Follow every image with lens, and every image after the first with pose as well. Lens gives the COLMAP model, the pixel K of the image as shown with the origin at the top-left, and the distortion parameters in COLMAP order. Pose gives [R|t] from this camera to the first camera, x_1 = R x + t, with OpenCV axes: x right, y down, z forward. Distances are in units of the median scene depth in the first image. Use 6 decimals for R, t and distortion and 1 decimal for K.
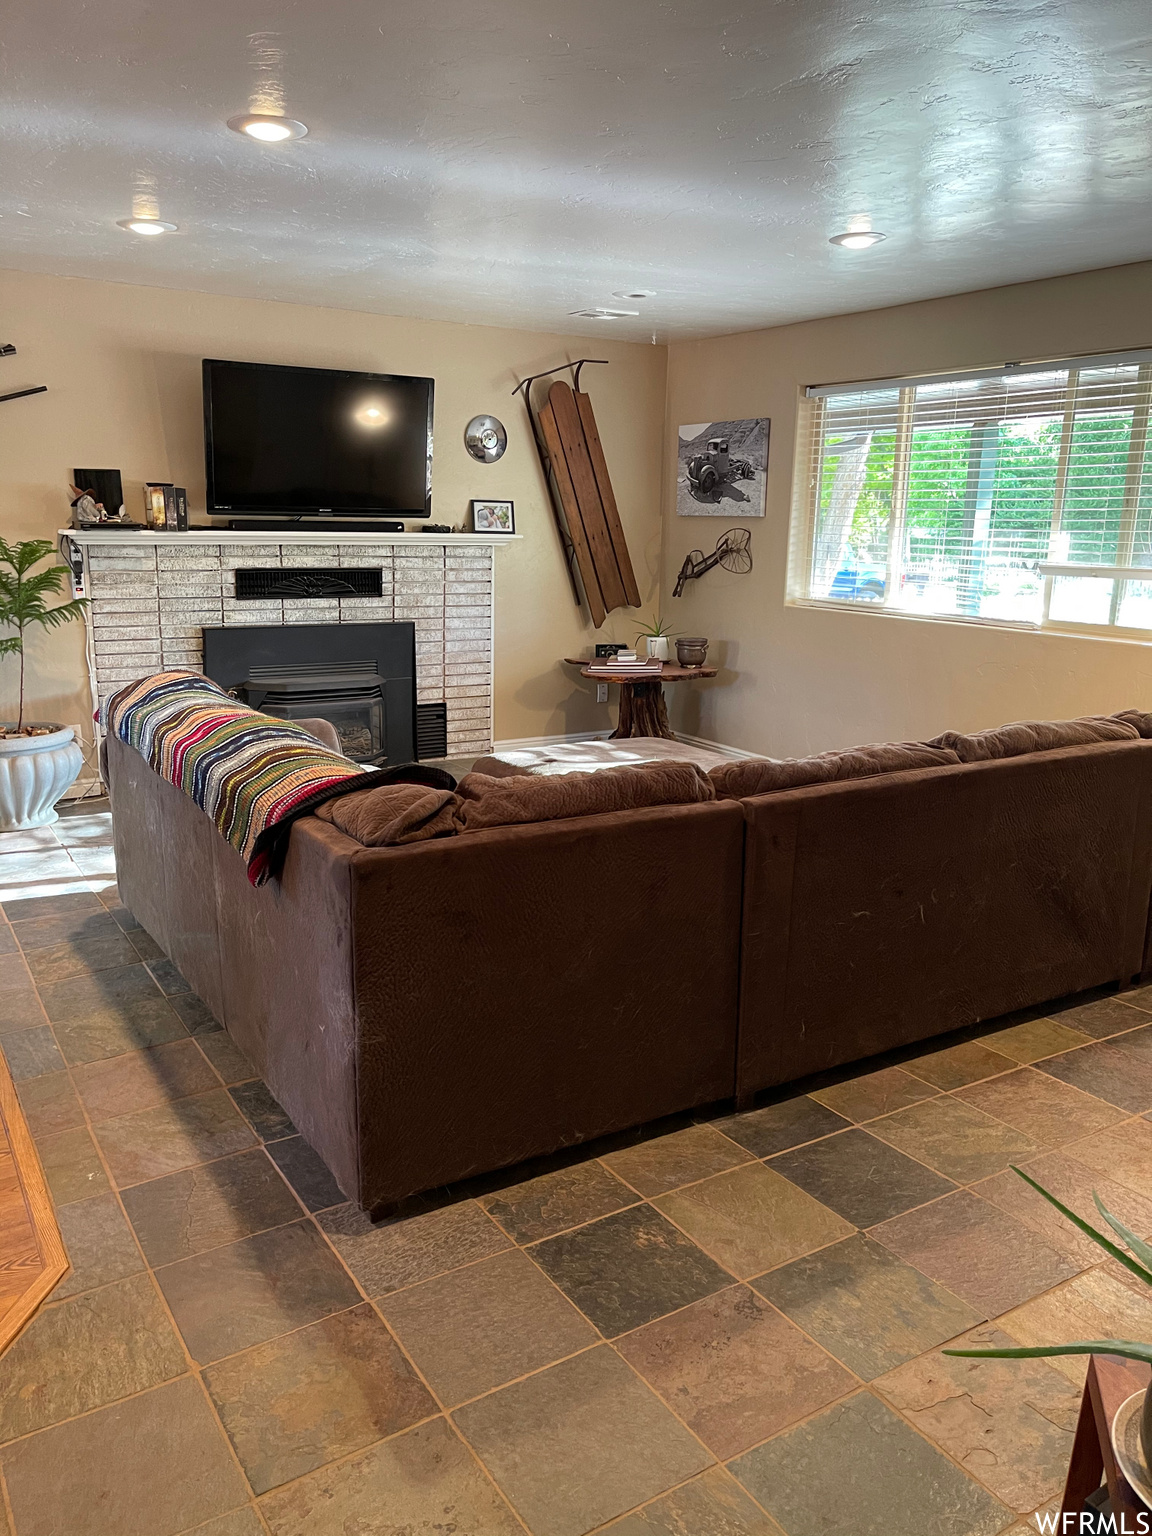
lens RADIAL K [[1165.4, 0, 577.9], [0, 1165.4, 772.1], [0, 0, 1]] dist [0.047429, -0.052361]
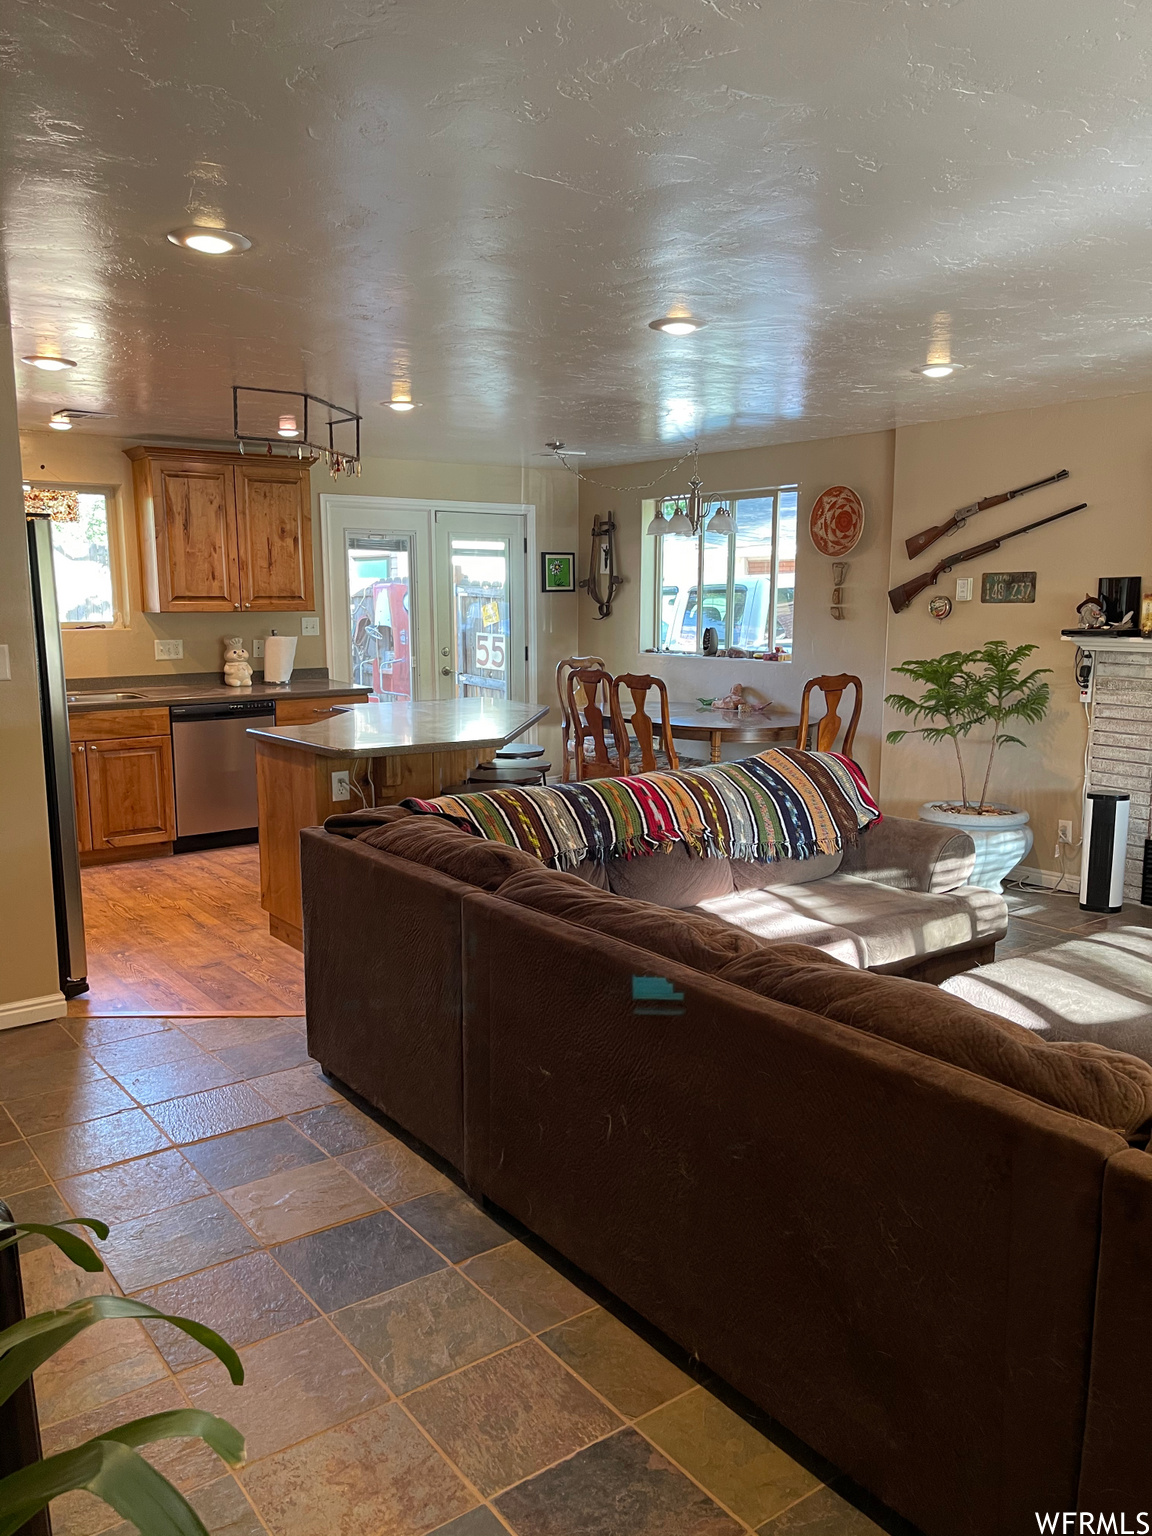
lens RADIAL K [[1165.4, 0, 570.9], [0, 1165.4, 779.1], [0, 0, 1]] dist [0.047429, -0.052361]
pose [[0.072479, 0.137647, -0.987826, 0.568730], [-0.215459, 0.969205, 0.119243, -0.106485], [0.973819, 0.204194, 0.099905, 0.465723]]
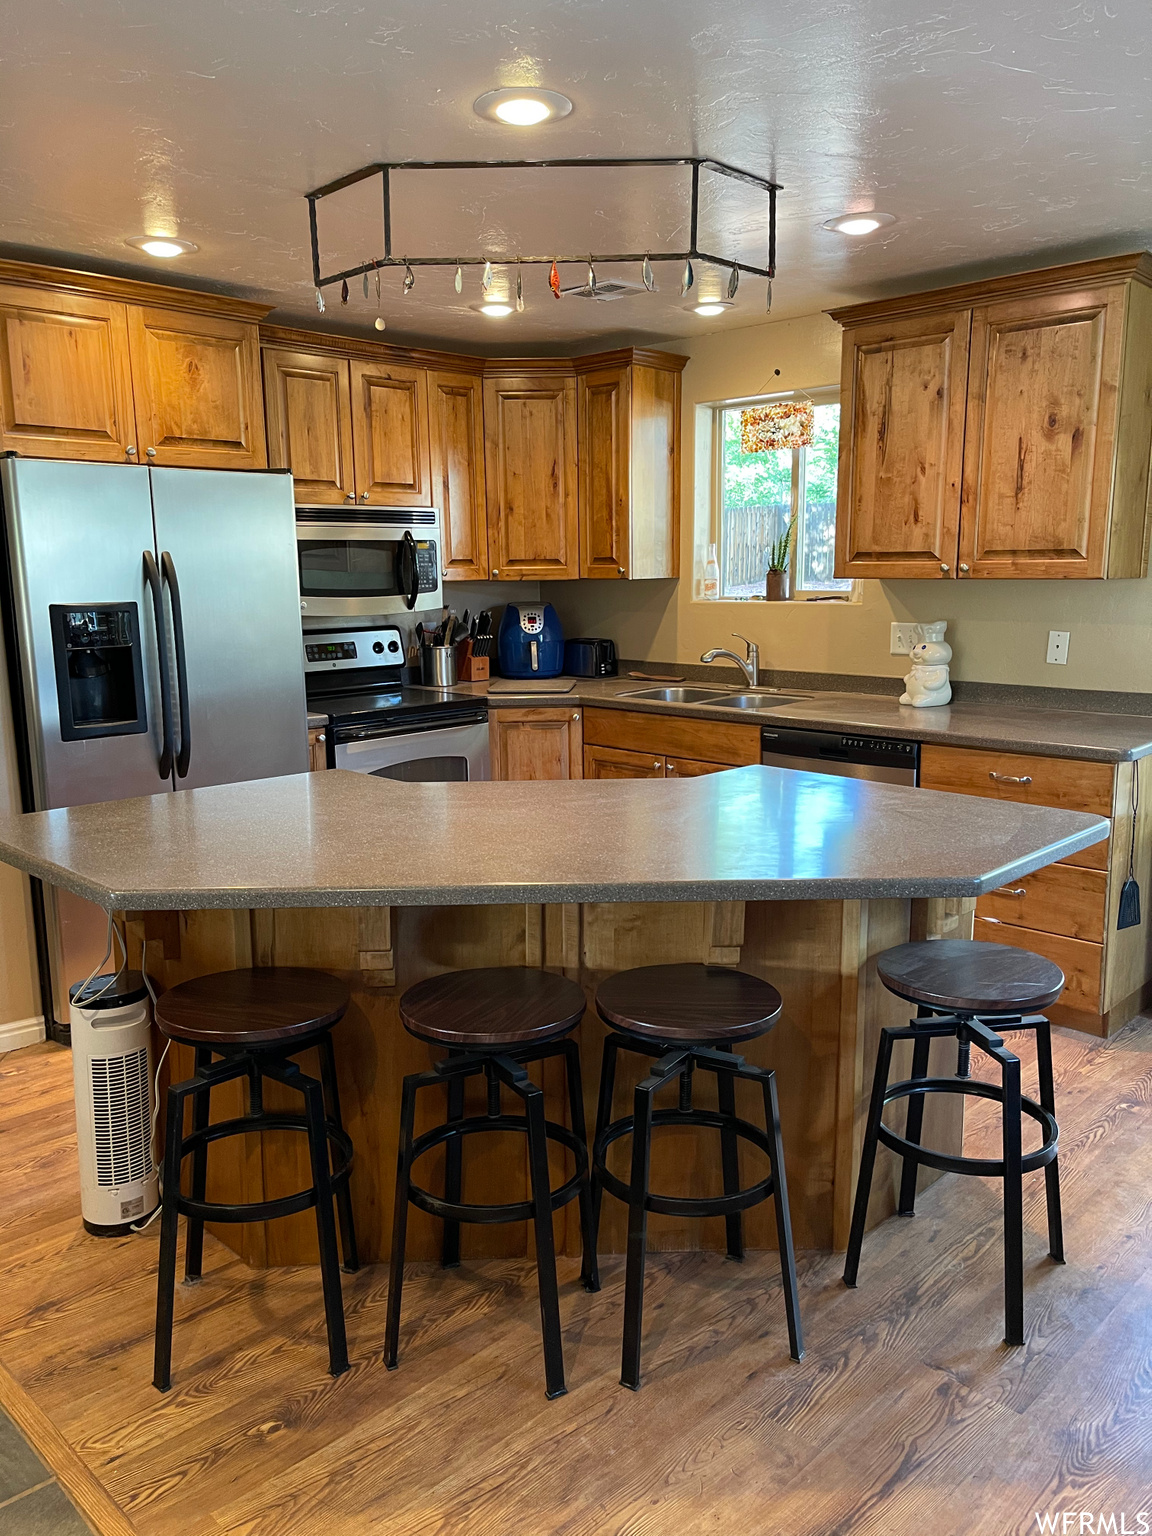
lens RADIAL K [[1165.4, 0, 571.4], [0, 1165.4, 770.2], [0, 0, 1]] dist [0.047429, -0.052361]
pose [[-0.976837, 0.025676, -0.212441, -0.391299], [-0.058119, 0.923622, 0.378874, -0.205622], [0.205943, 0.382444, -0.900735, 0.855363]]
